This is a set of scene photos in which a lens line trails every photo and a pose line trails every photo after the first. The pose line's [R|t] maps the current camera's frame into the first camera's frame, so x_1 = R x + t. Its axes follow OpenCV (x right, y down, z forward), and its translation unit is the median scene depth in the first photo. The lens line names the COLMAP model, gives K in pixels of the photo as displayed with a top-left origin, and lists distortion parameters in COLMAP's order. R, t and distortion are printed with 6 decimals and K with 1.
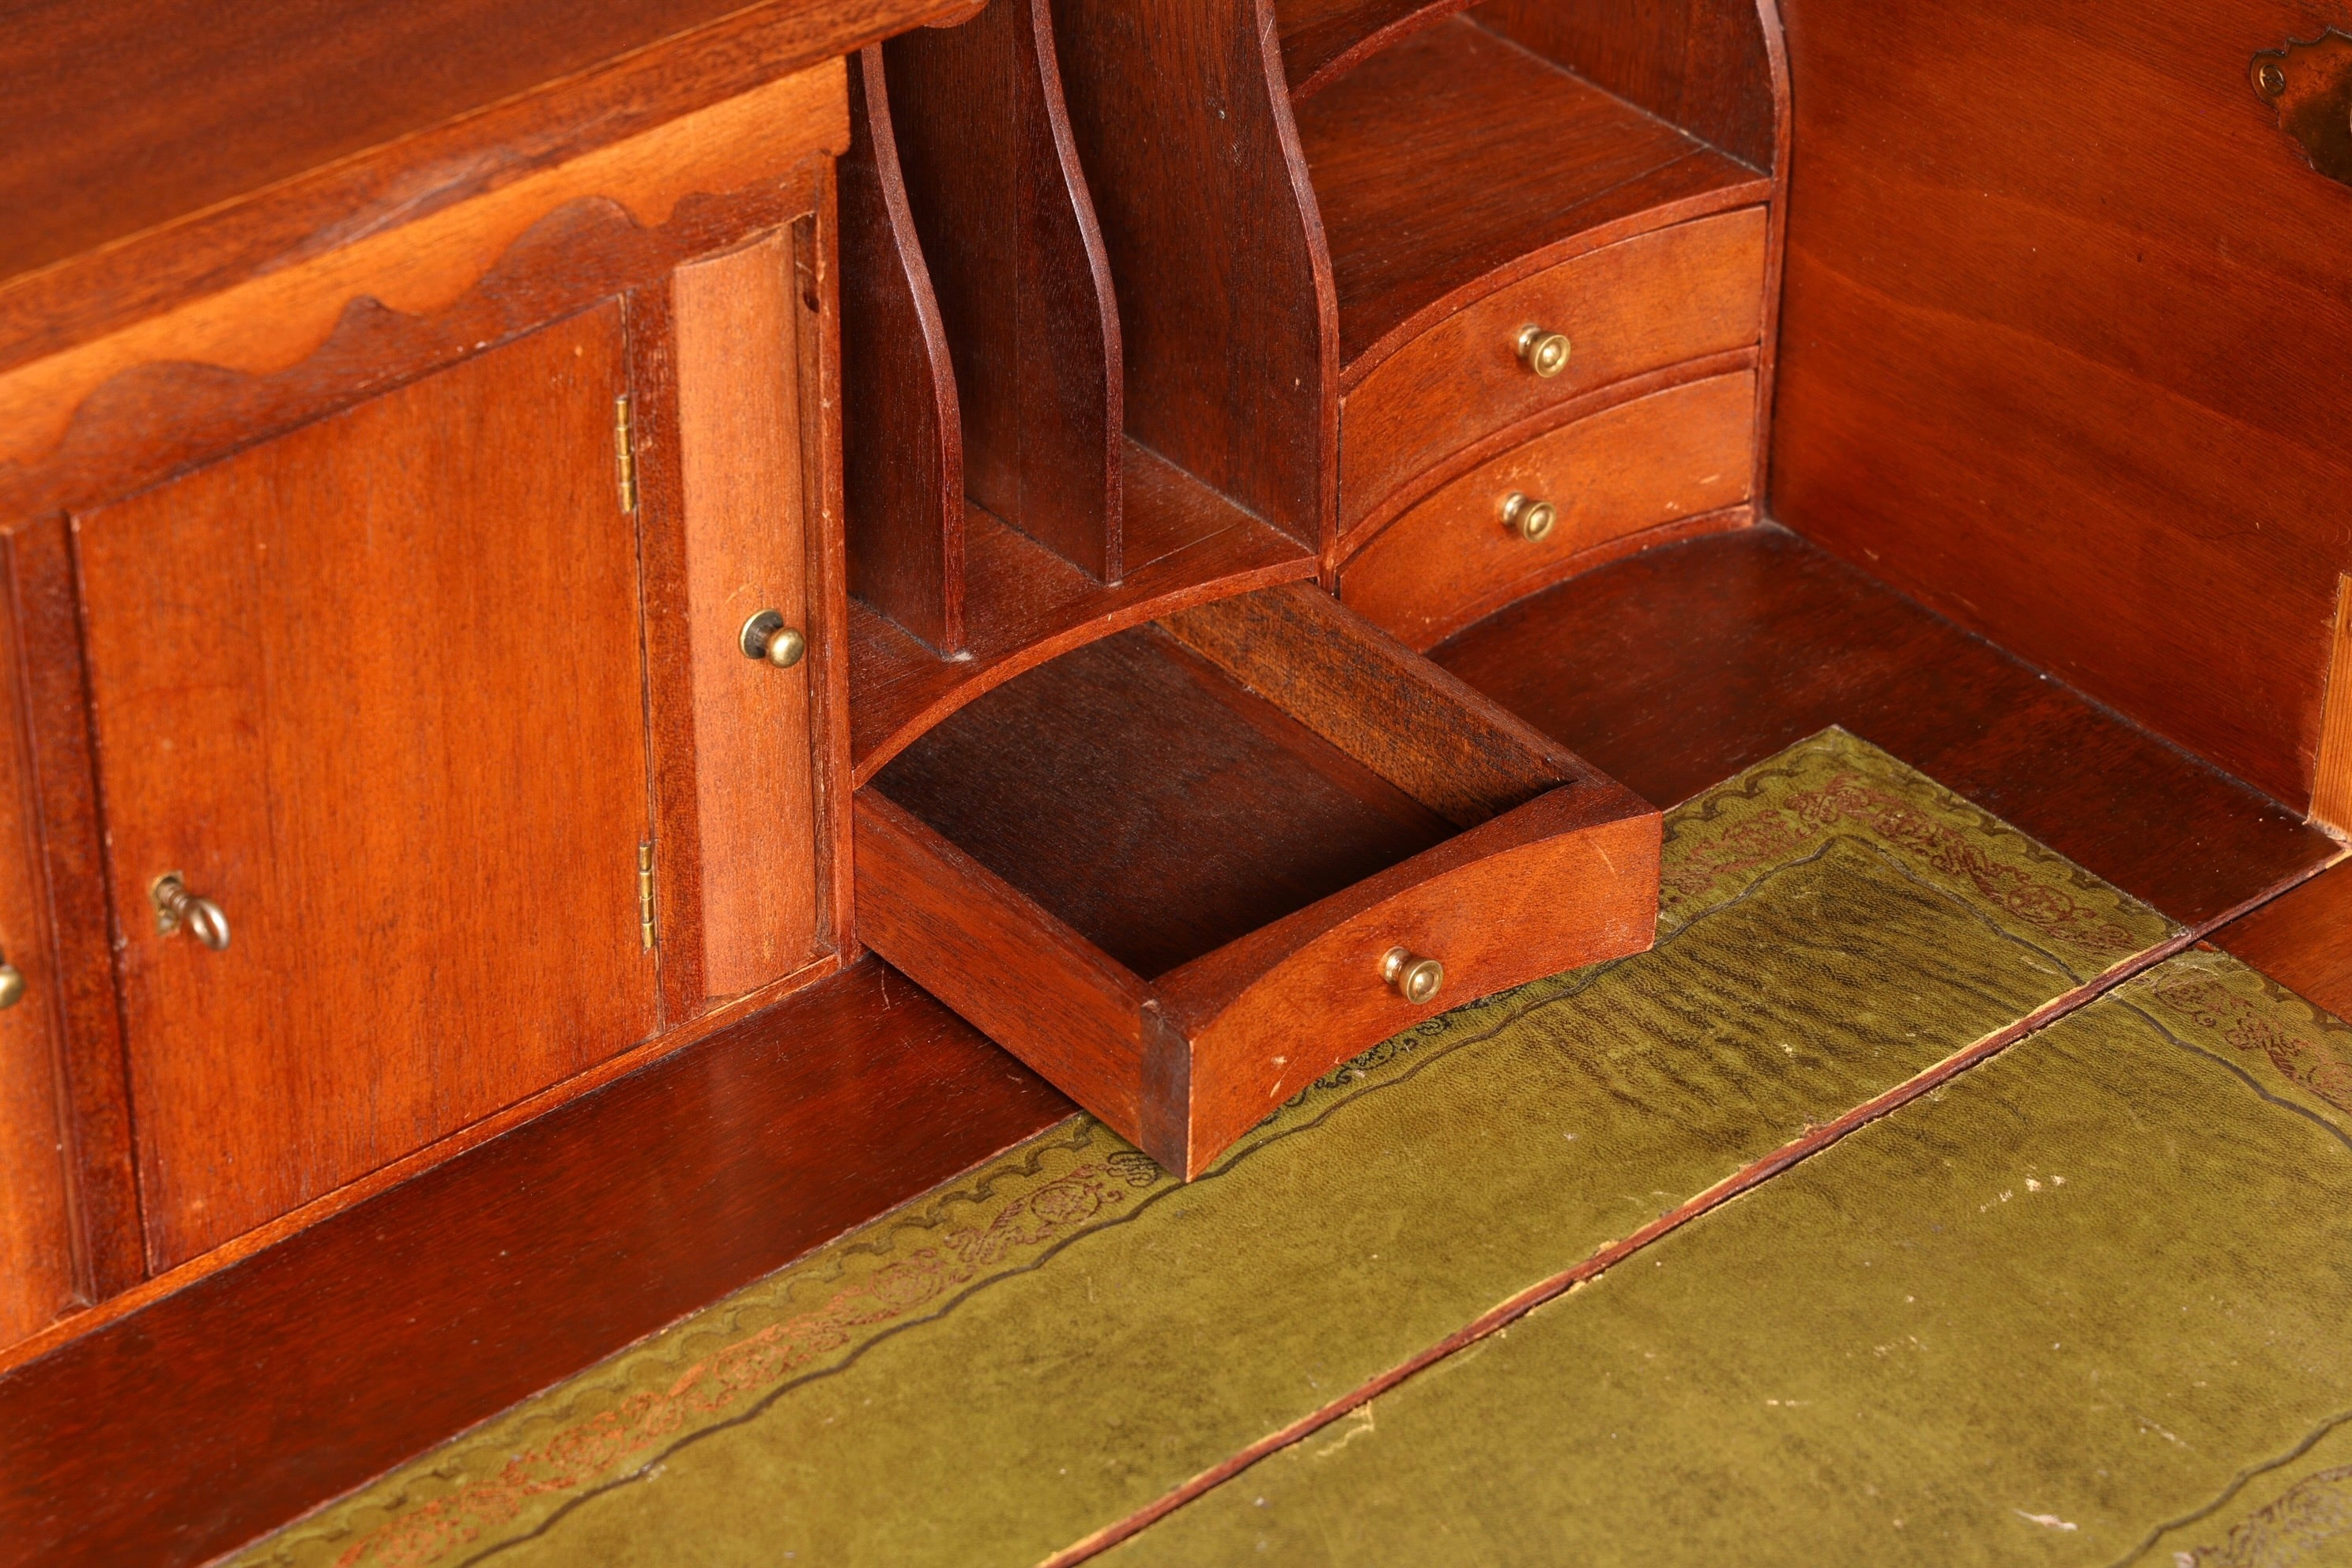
lens RADIAL K [[6768.1, 0, 1158.7], [0, 6768.1, 766.2], [0, 0, 1]] dist [0.741303, 0.000000]
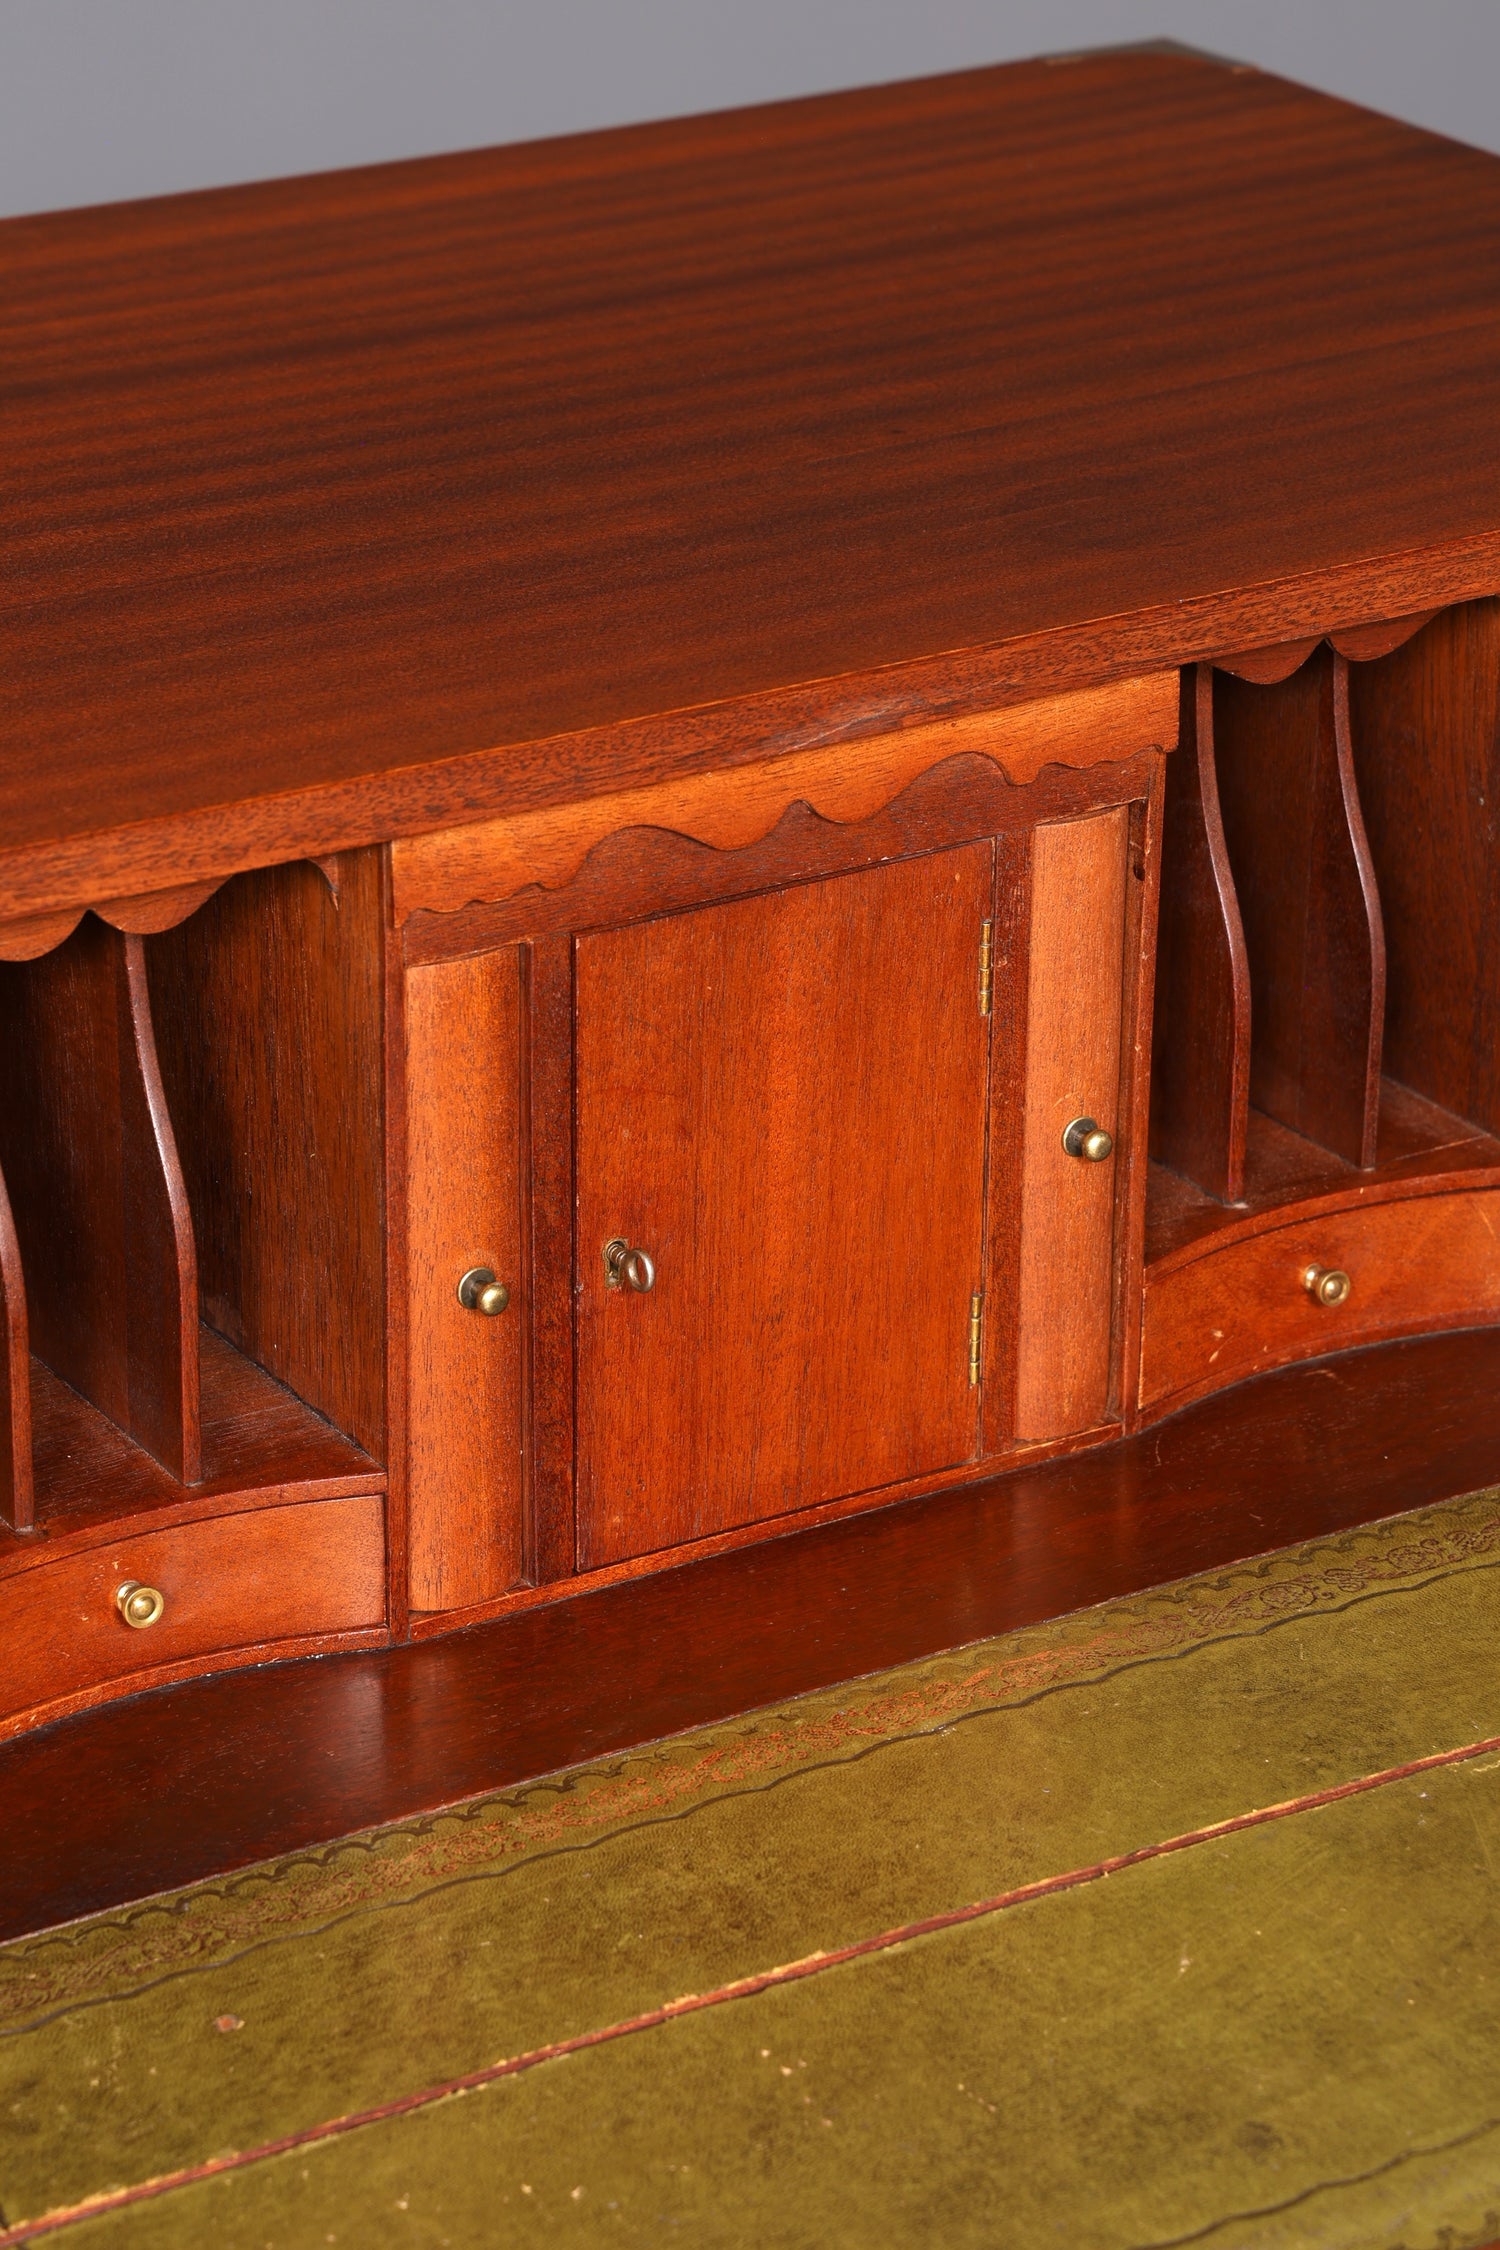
lens RADIAL K [[6467.5, 0, 759.2], [0, 6467.5, 1112.7], [0, 0, 1]] dist [0.737544, 0.000000]
pose [[0.989600, 0.066585, -0.127504, 0.037671], [-0.087156, 0.982728, -0.163247, 0.183054], [0.114432, 0.172662, 0.978311, -0.207306]]
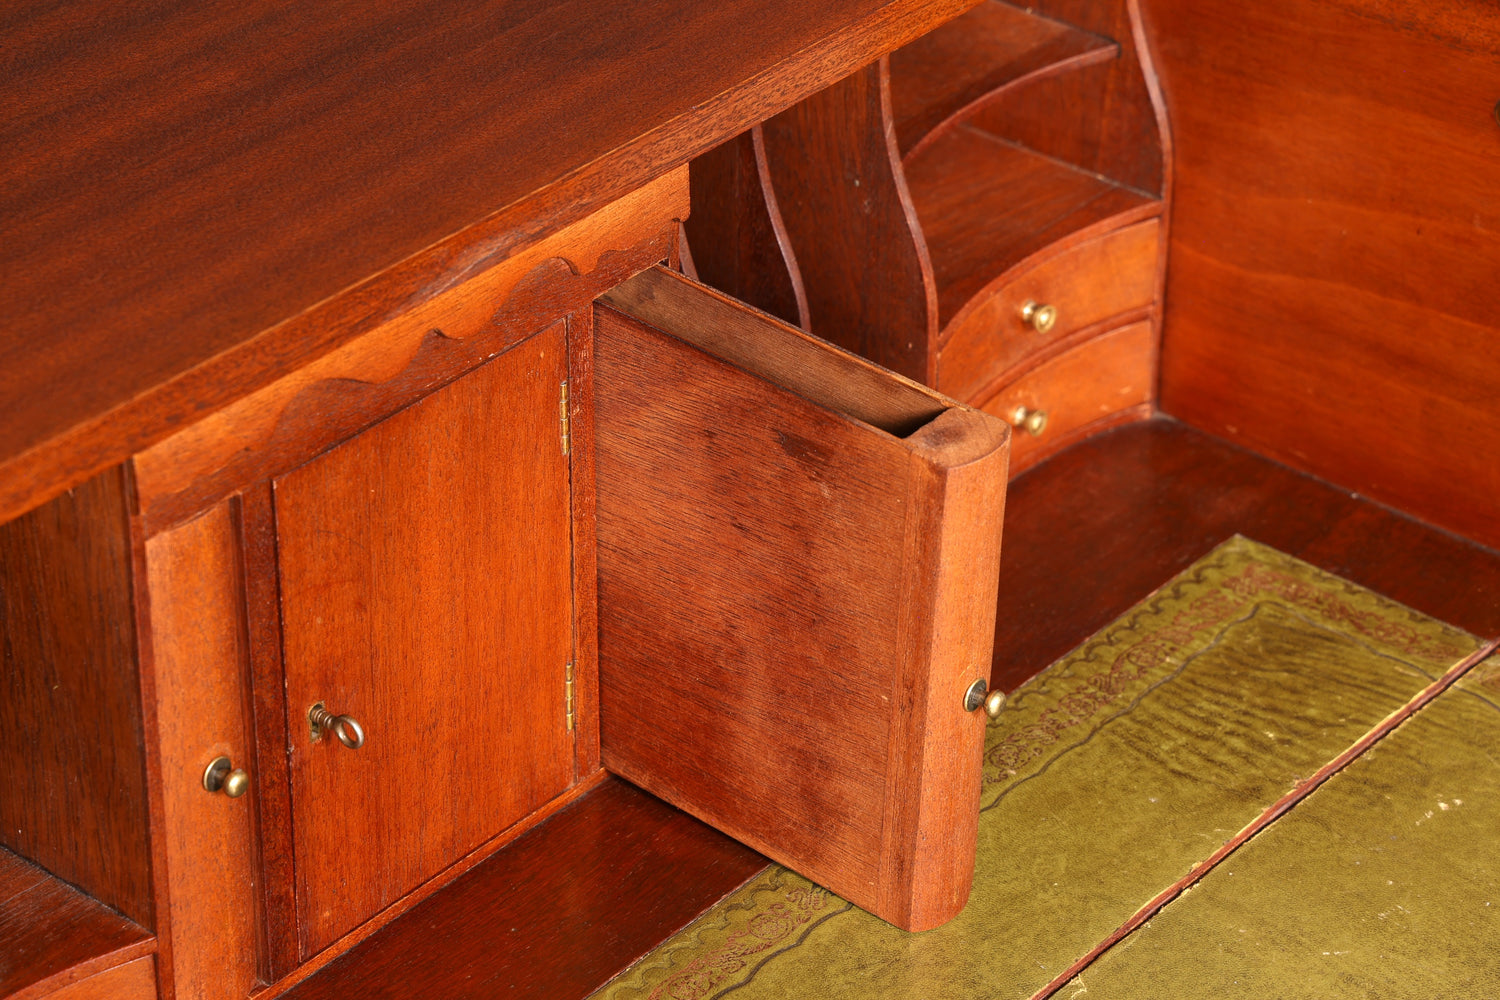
lens RADIAL K [[4331.0, 0, 748.3], [0, 4331.0, 496.0], [0, 0, 1]] dist [0.731407, 0.000000]
pose [[0.988738, -0.077671, 0.127920, -0.162877], [0.081361, 0.996399, -0.023869, 0.000109], [-0.125606, 0.034008, 0.991497, -0.008947]]
